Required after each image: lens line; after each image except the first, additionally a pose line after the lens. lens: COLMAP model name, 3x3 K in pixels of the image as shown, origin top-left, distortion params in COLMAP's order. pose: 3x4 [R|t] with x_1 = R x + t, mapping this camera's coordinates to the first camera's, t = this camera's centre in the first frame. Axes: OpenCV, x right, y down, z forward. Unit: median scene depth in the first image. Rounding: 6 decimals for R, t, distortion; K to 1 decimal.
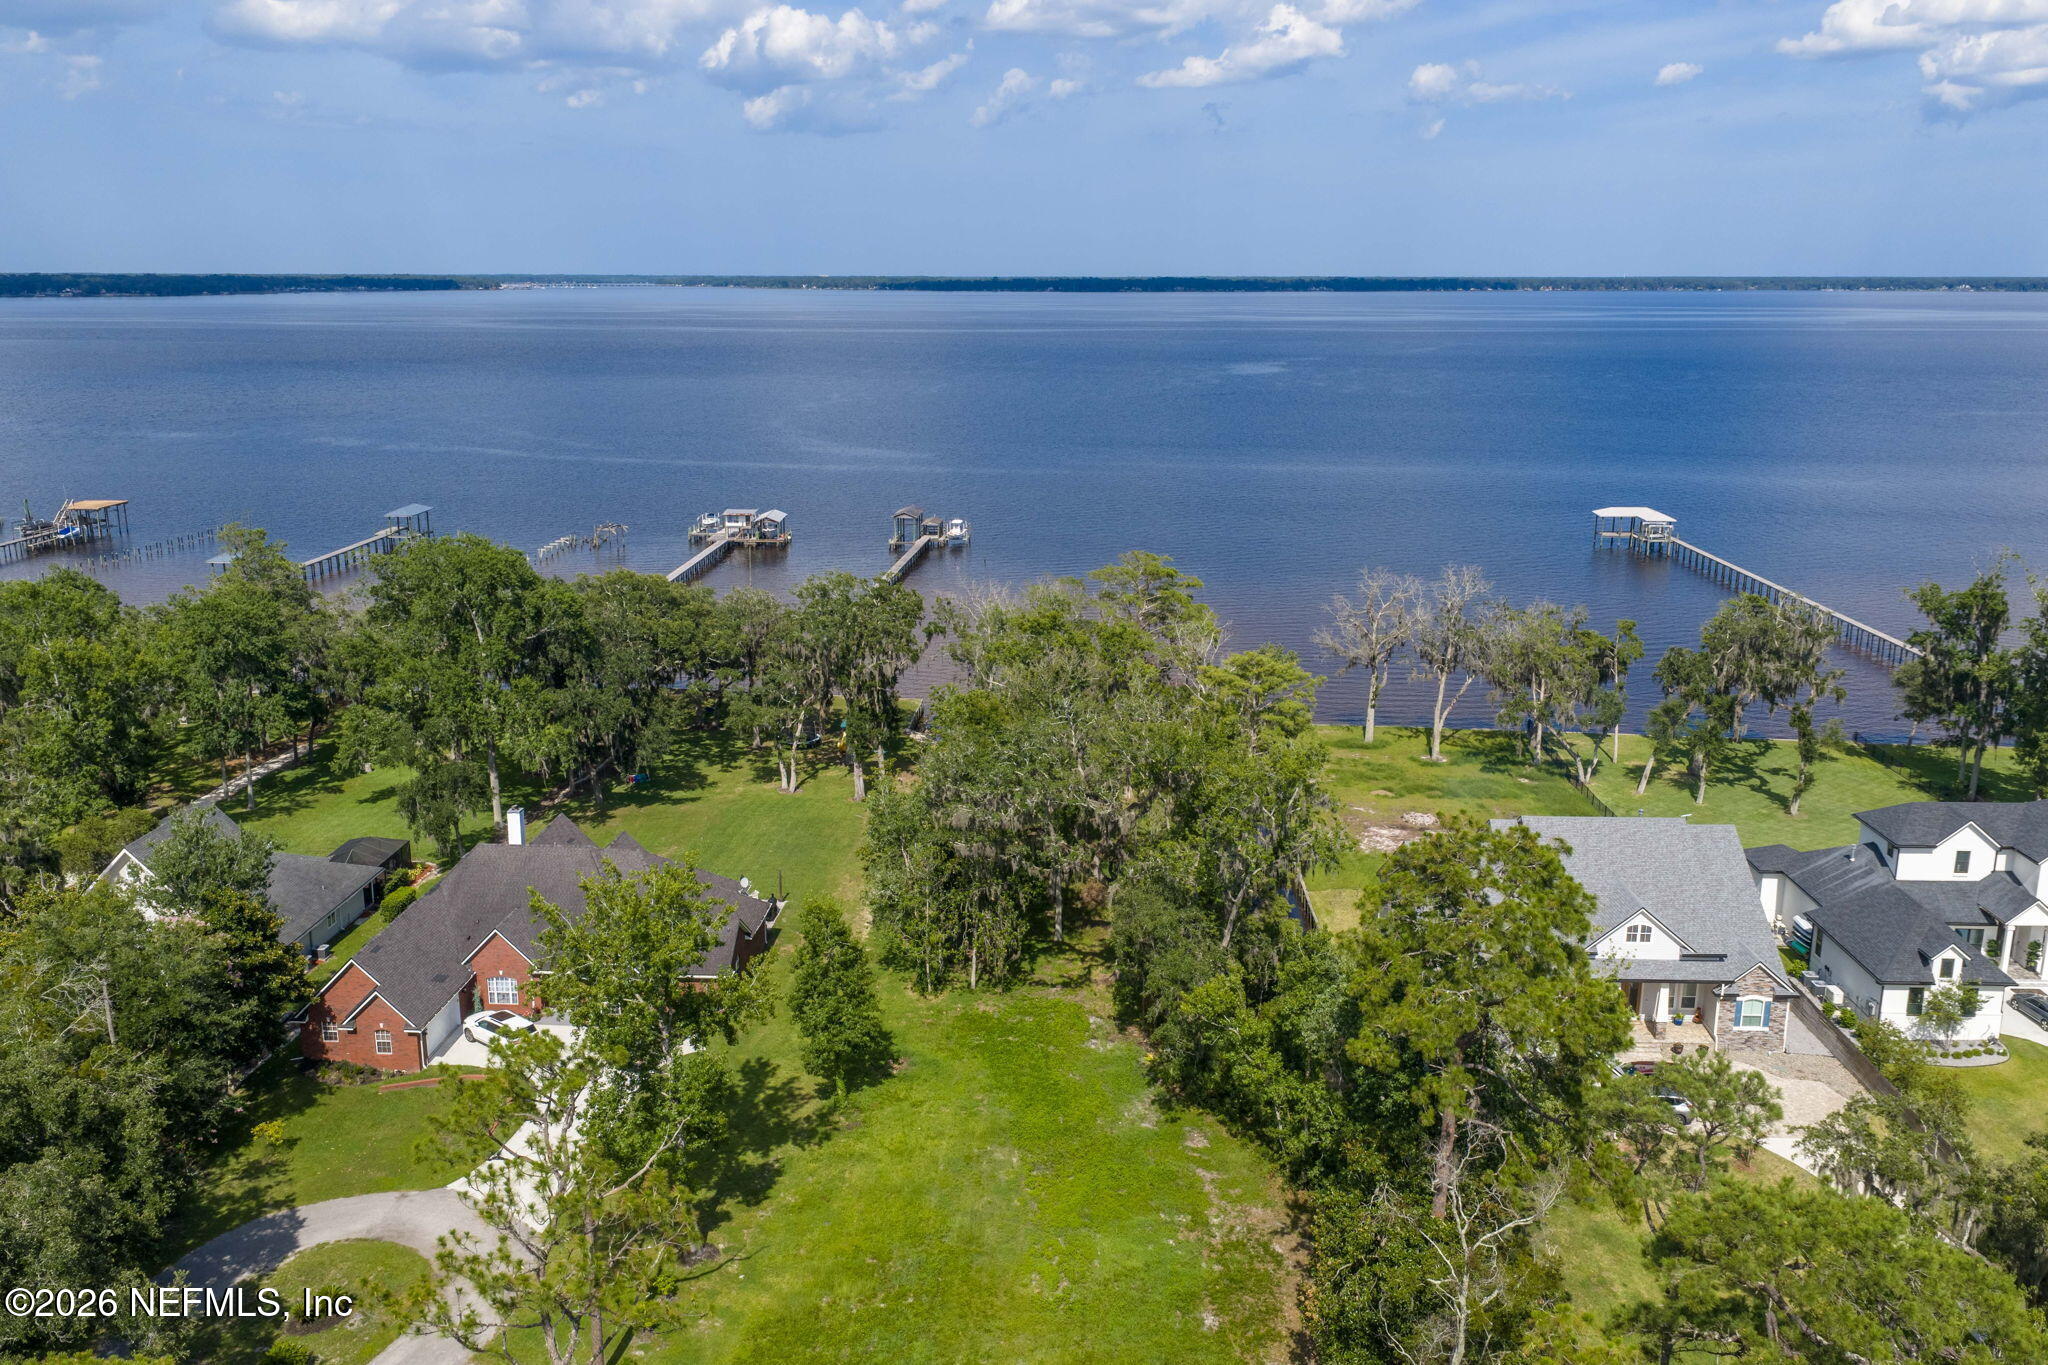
lens RADIAL K [[1698.7, 0, 1028.0], [0, 1698.7, 683.5], [0, 0, 1]] dist [0.020765, -0.024108]
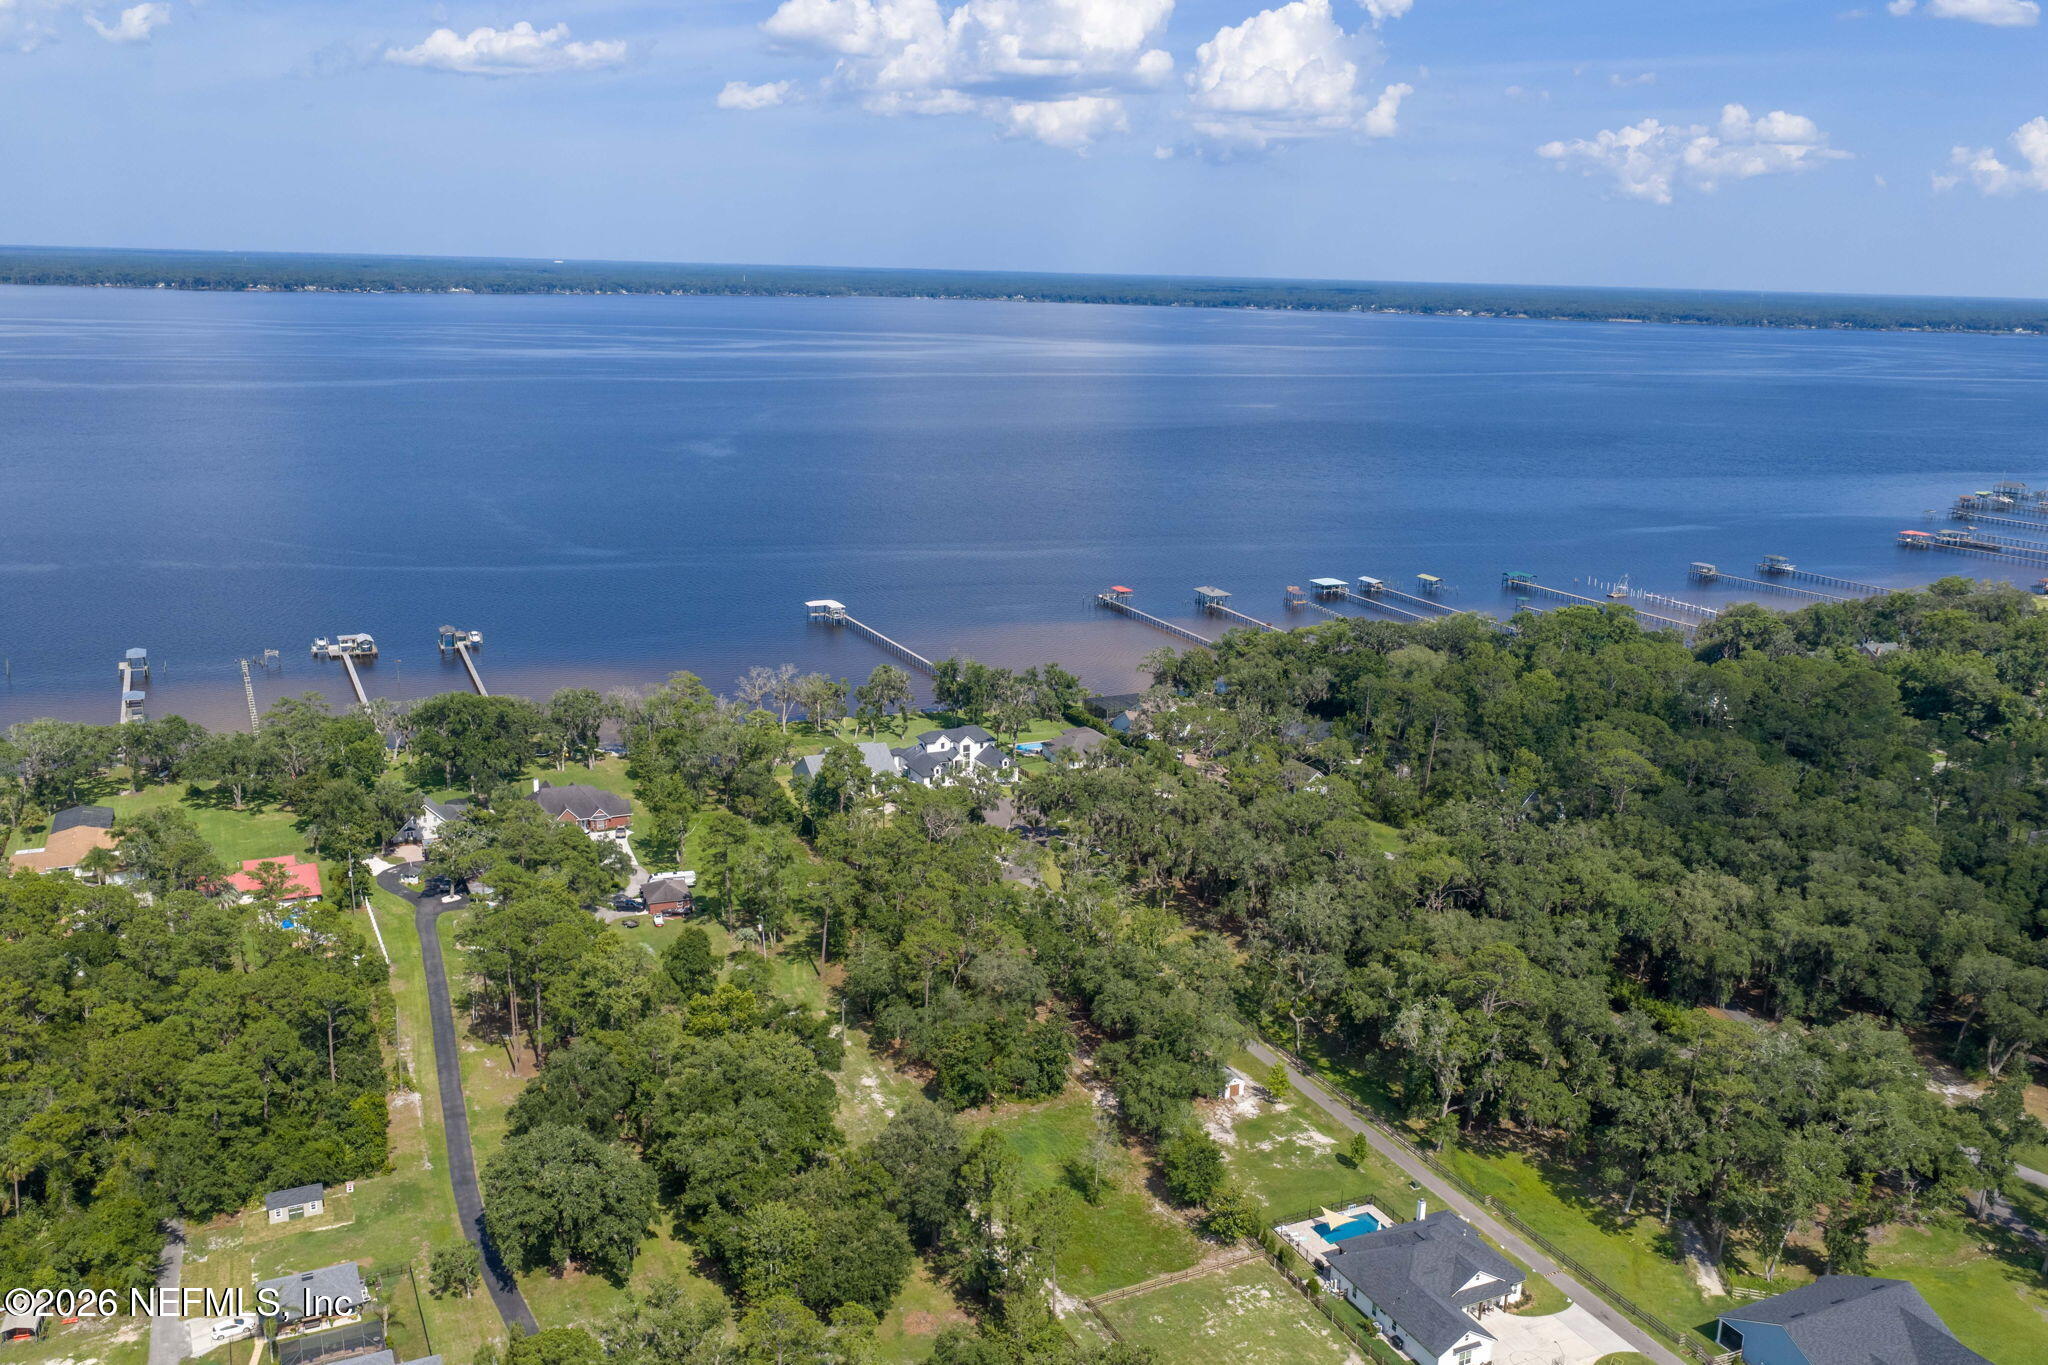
lens RADIAL K [[1698.7, 0, 1036.4], [0, 1698.7, 698.9], [0, 0, 1]] dist [0.020765, -0.024108]
pose [[0.879044, -0.097035, 0.466760, -0.872711], [0.086906, 0.995278, 0.043240, -0.123122], [-0.468752, 0.002555, 0.883326, -2.083210]]
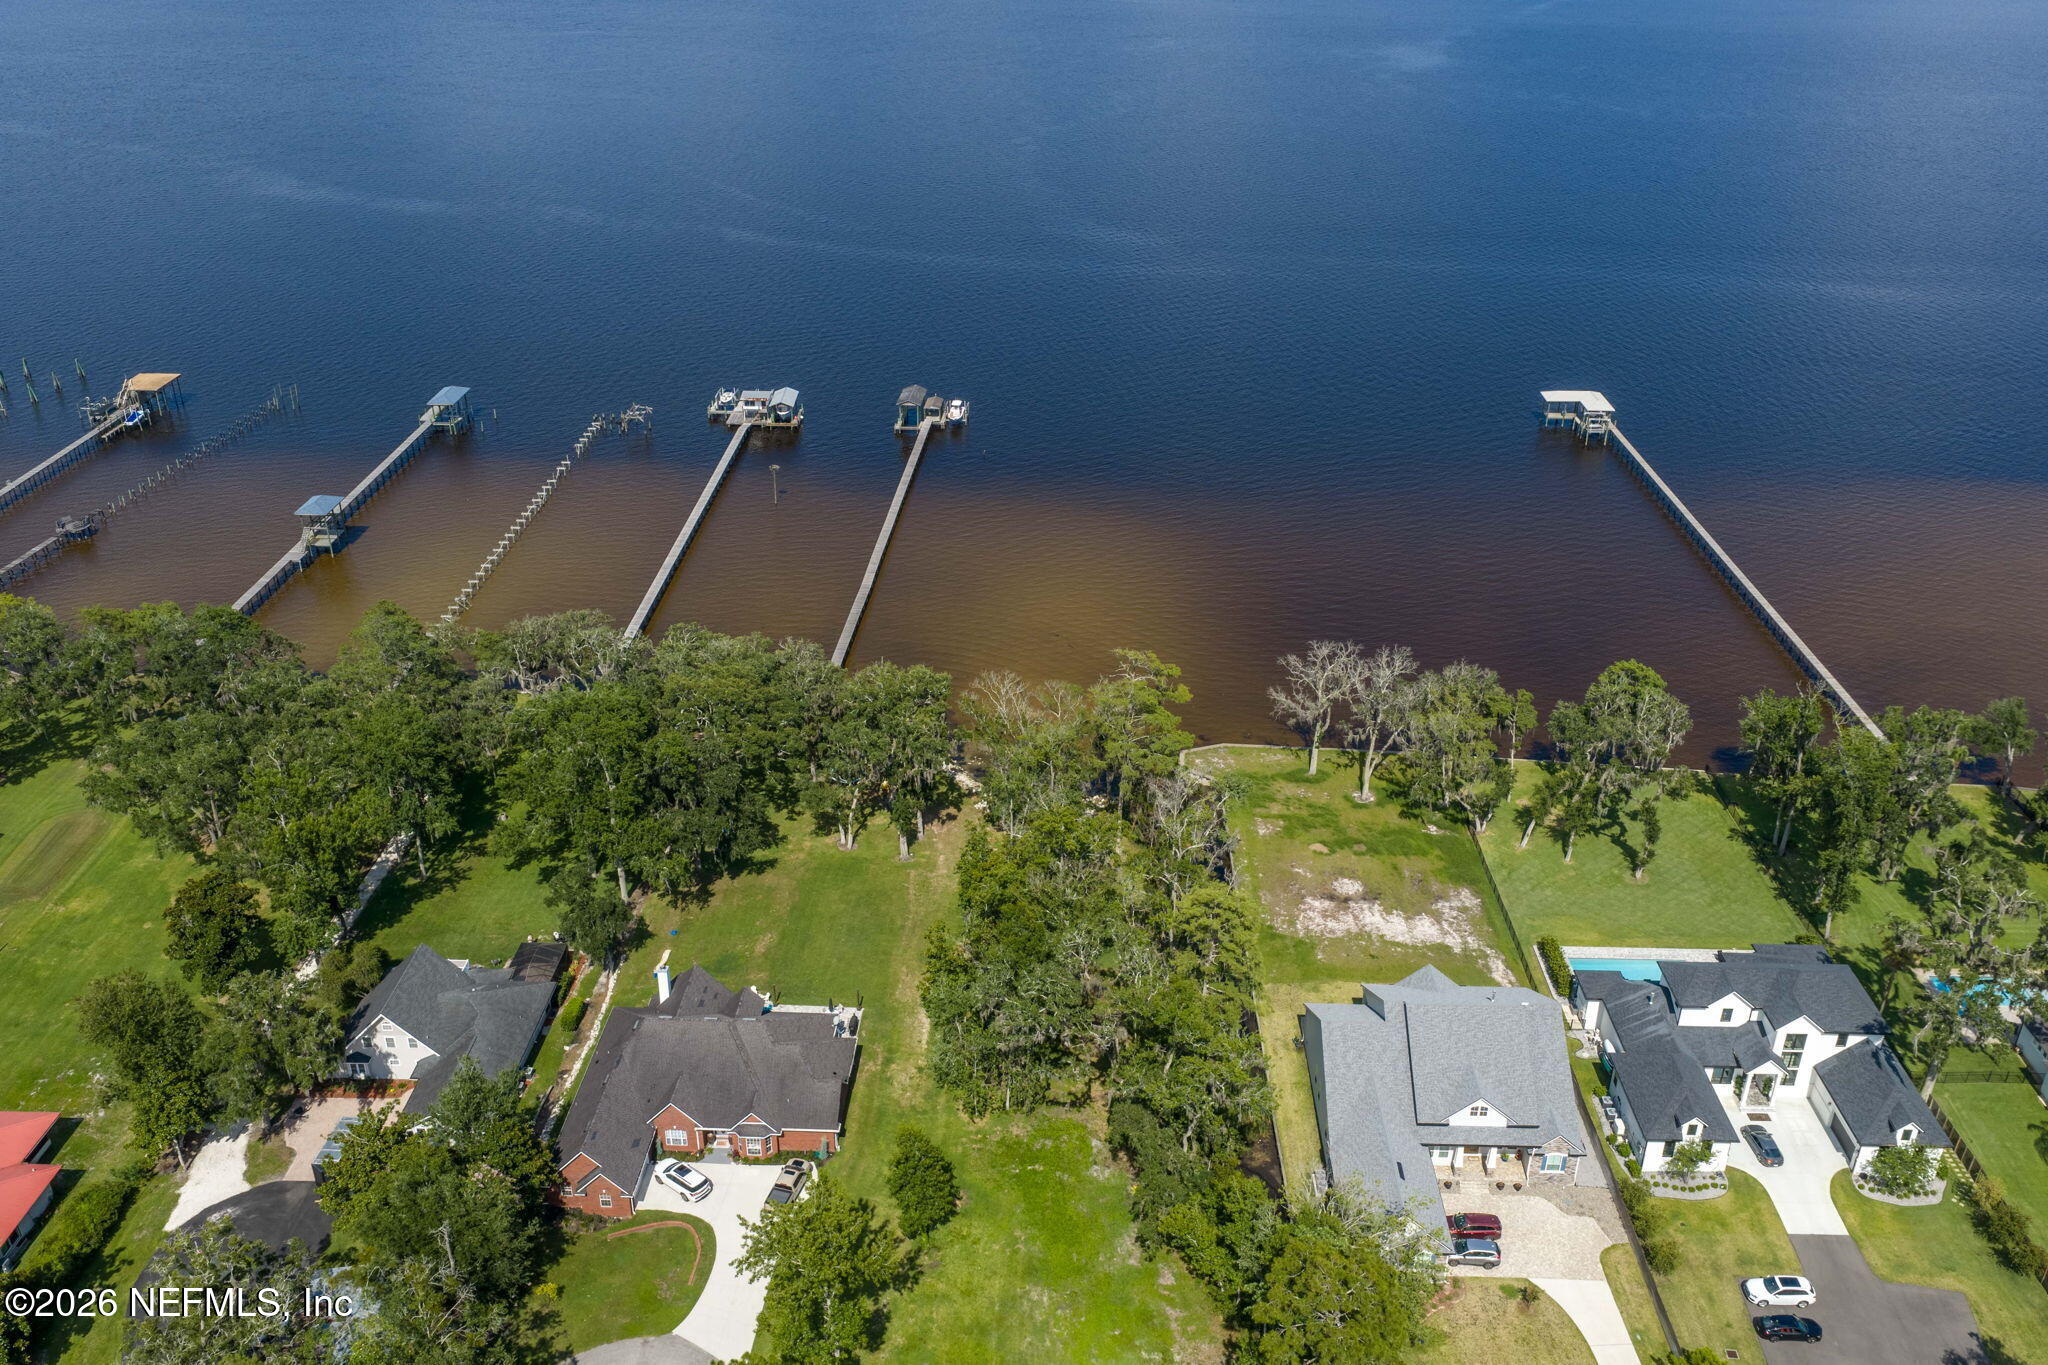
lens RADIAL K [[1698.7, 0, 1027.5], [0, 1698.7, 689.4], [0, 0, 1]] dist [0.020765, -0.024108]
pose [[0.999893, -0.003438, 0.014232, -0.029943], [-0.000065, 0.970987, 0.239131, -0.419731], [-0.014641, -0.239107, 0.970883, -0.229434]]
